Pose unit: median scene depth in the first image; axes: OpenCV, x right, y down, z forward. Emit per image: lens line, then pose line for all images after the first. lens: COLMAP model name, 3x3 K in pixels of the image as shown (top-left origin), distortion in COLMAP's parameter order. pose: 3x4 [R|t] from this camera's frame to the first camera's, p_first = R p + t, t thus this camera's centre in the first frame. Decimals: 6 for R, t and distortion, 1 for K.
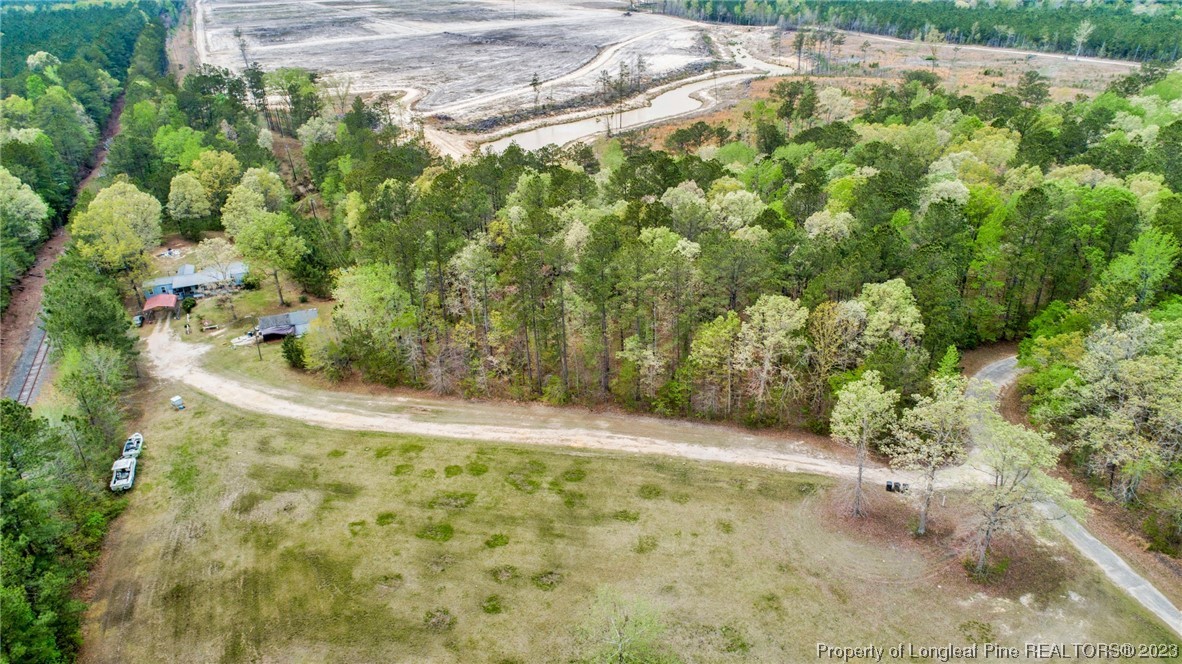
lens RADIAL K [[828.8, 0, 588.0], [0, 828.8, 335.9], [0, 0, 1]] dist [-0.006209, 0.002523]
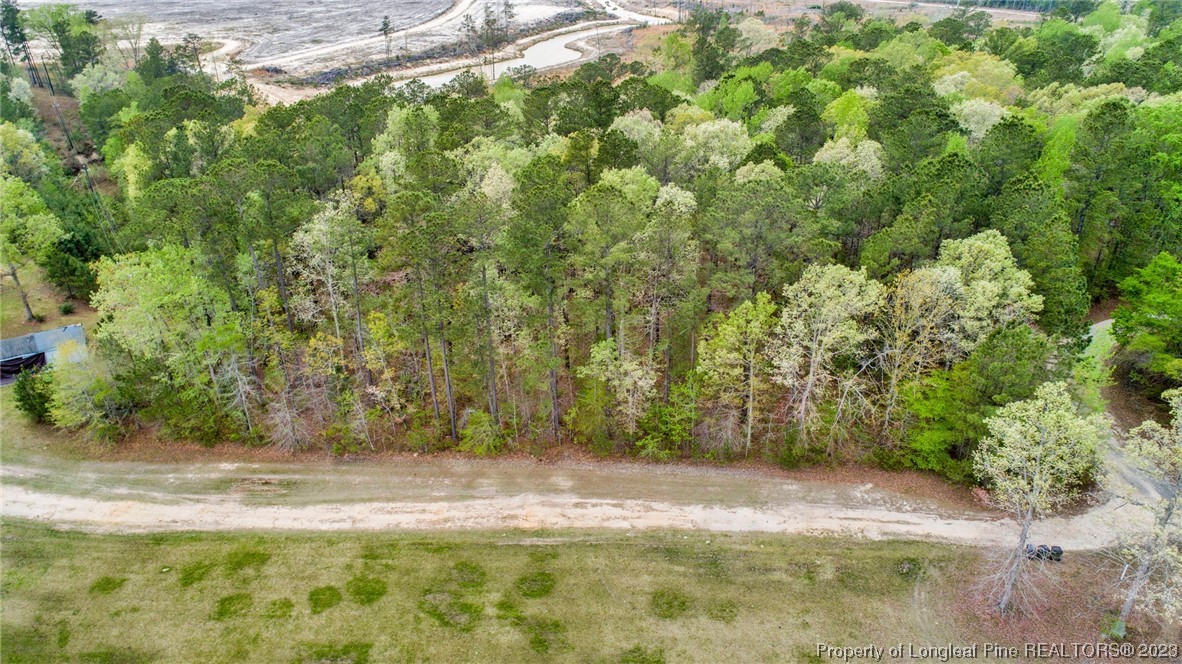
lens RADIAL K [[828.8, 0, 588.0], [0, 828.8, 335.9], [0, 0, 1]] dist [-0.006209, 0.002523]
pose [[0.983654, -0.065305, 0.167809, -0.058256], [0.061452, 0.997716, 0.028058, -0.020410], [-0.169258, -0.017287, 0.985420, 0.351746]]
